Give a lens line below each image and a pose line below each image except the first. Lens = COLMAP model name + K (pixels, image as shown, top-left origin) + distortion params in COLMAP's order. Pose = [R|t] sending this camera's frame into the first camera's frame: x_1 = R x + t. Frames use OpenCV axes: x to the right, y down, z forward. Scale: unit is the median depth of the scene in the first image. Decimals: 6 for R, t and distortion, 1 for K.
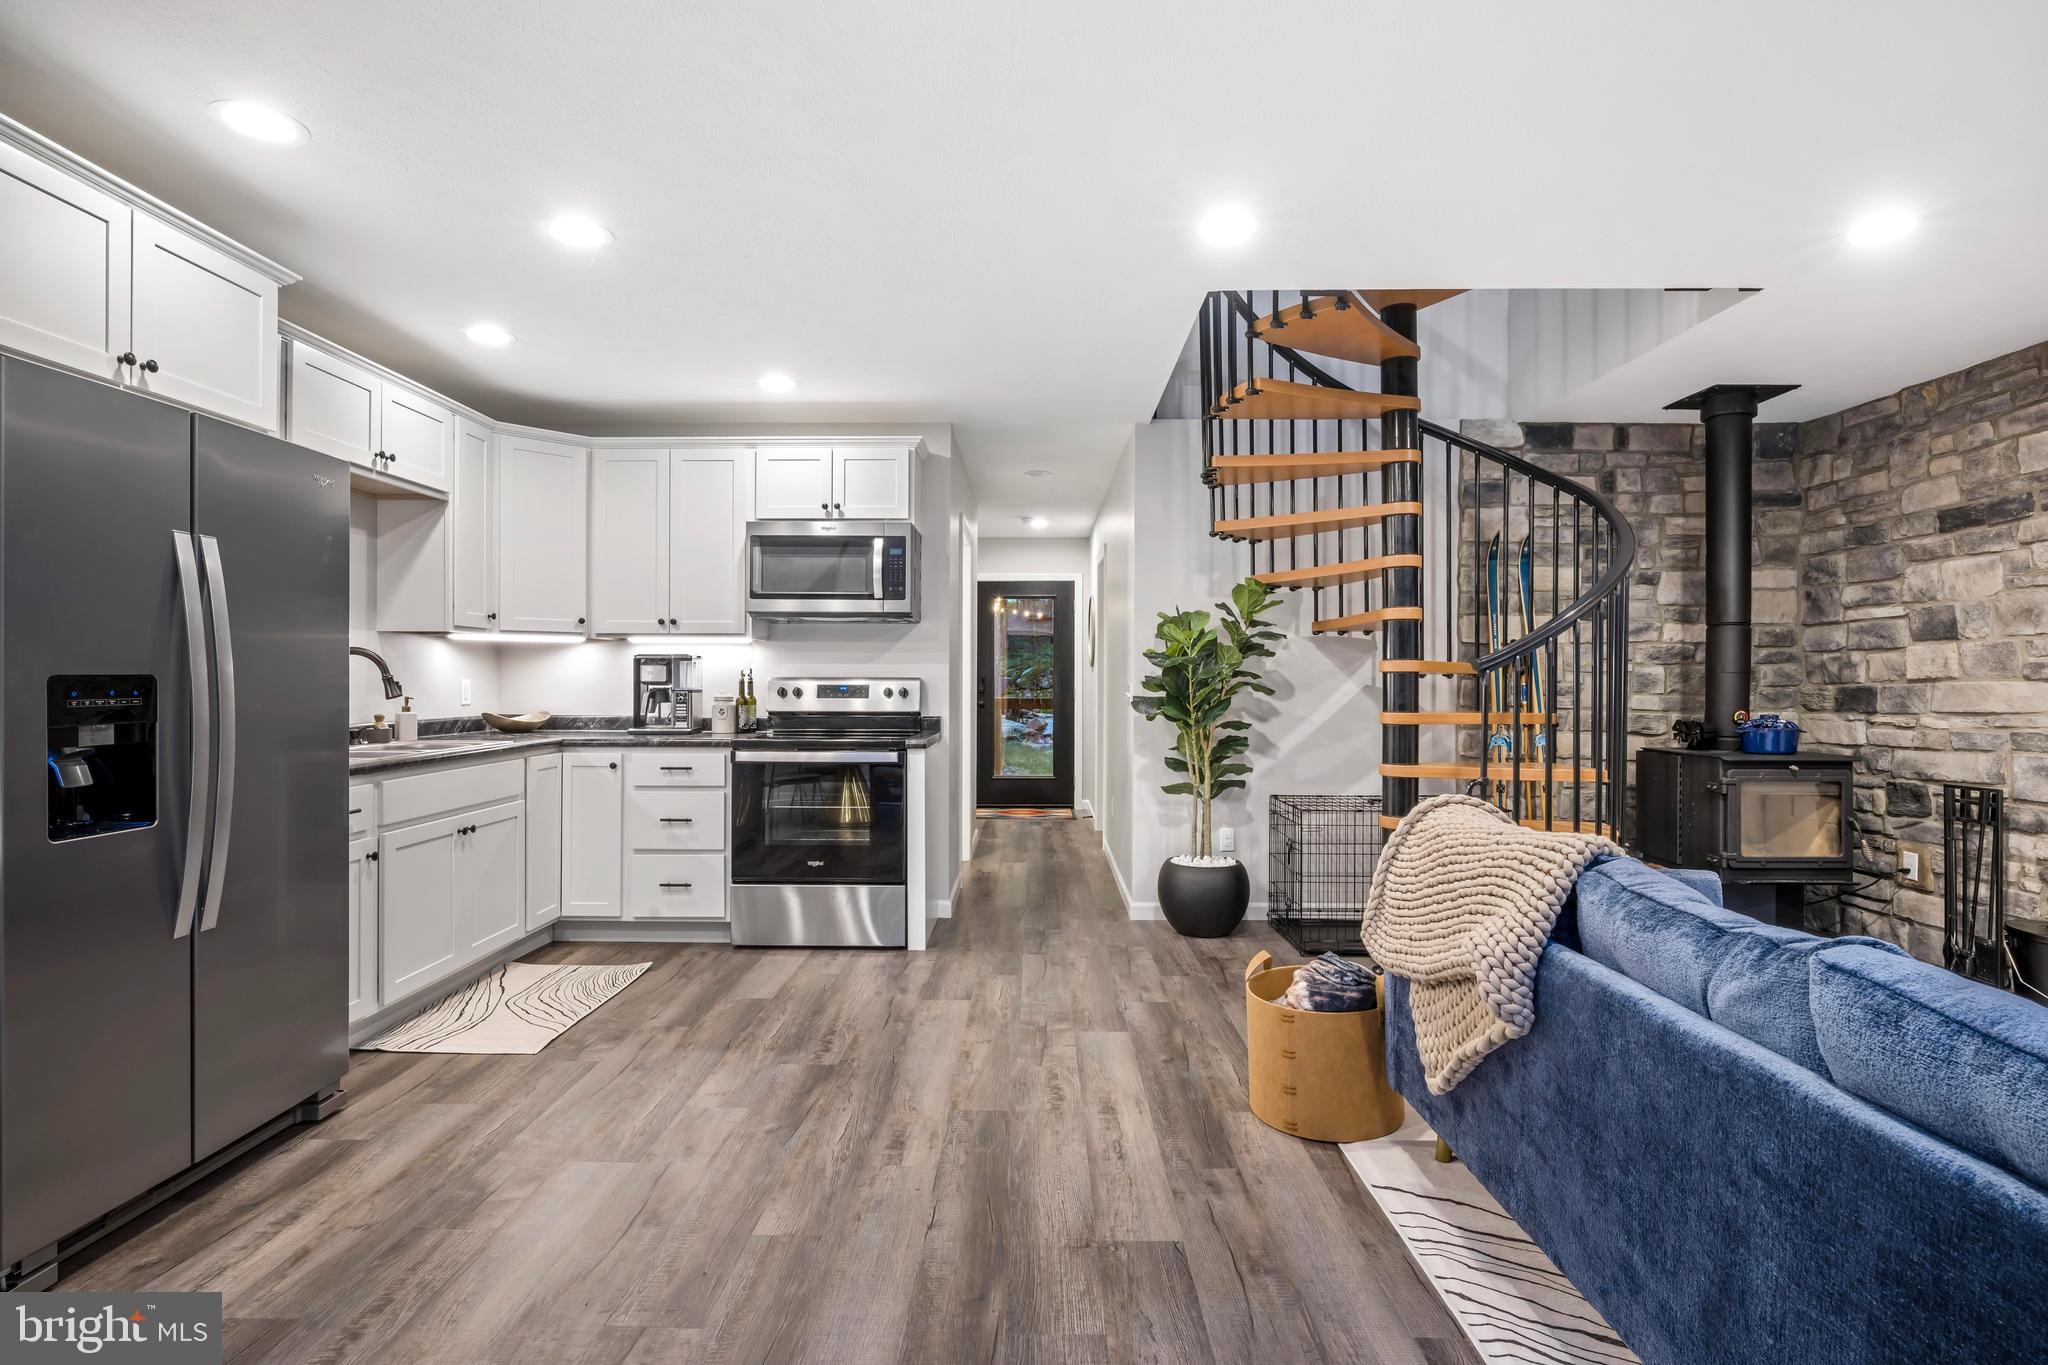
lens RADIAL K [[955.9, 0, 1033.1], [0, 955.9, 677.2], [0, 0, 1]] dist [-0.002376, -0.000266]
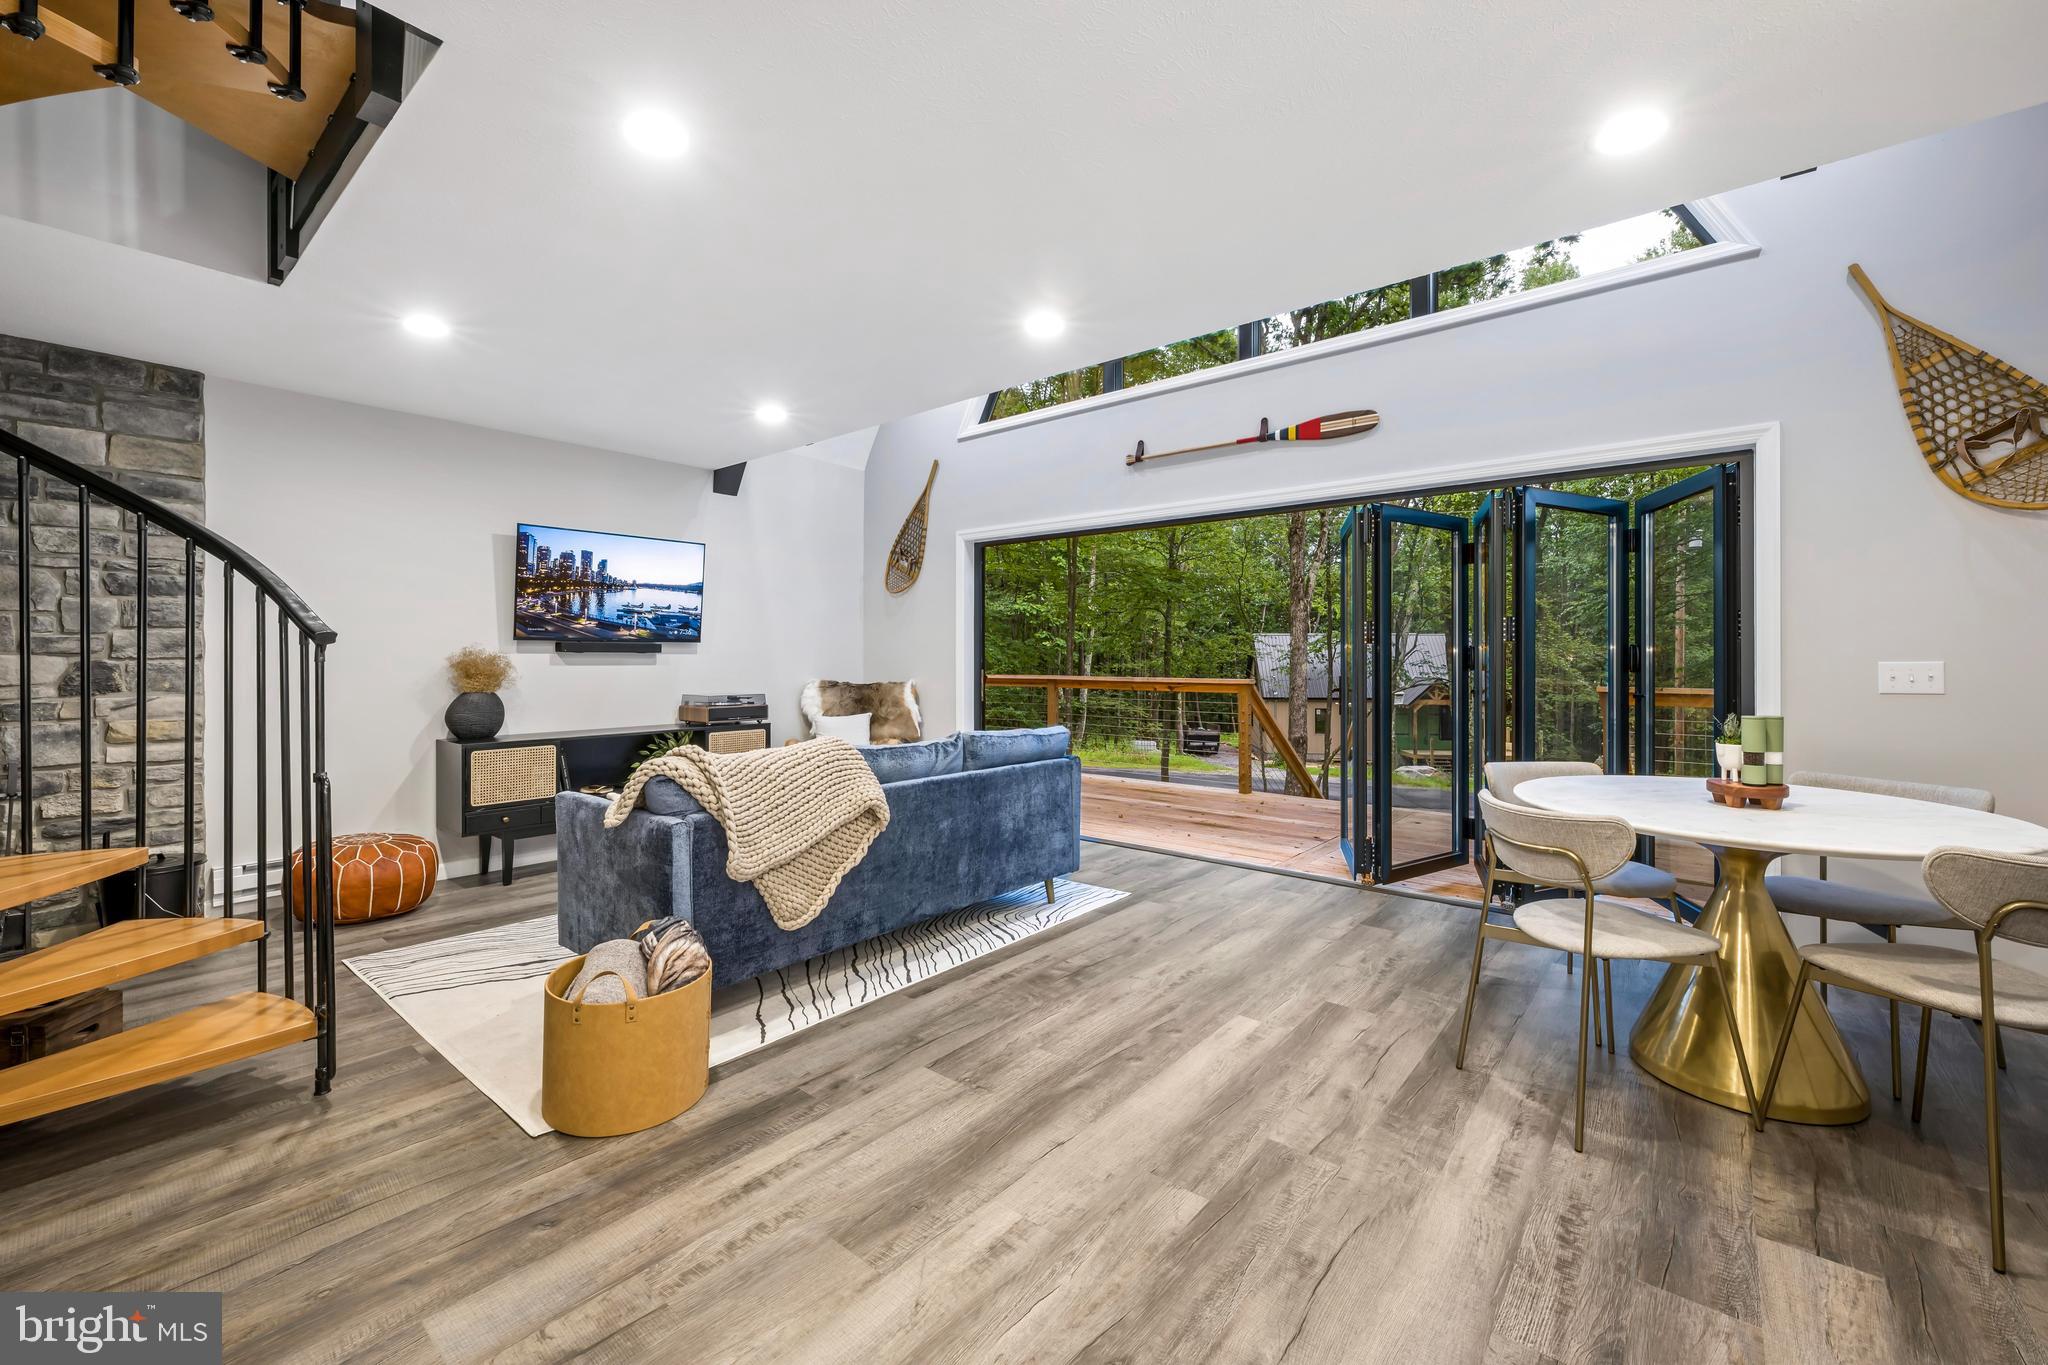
lens RADIAL K [[827.8, 0, 1001.2], [0, 827.8, 663.4], [0, 0, 1]] dist [-0.002603, 0.001713]
pose [[-0.746046, -0.009912, 0.665820, -0.683708], [-0.005541, 0.999947, 0.008677, -0.001147], [-0.665871, 0.002785, -0.746062, 1.732835]]
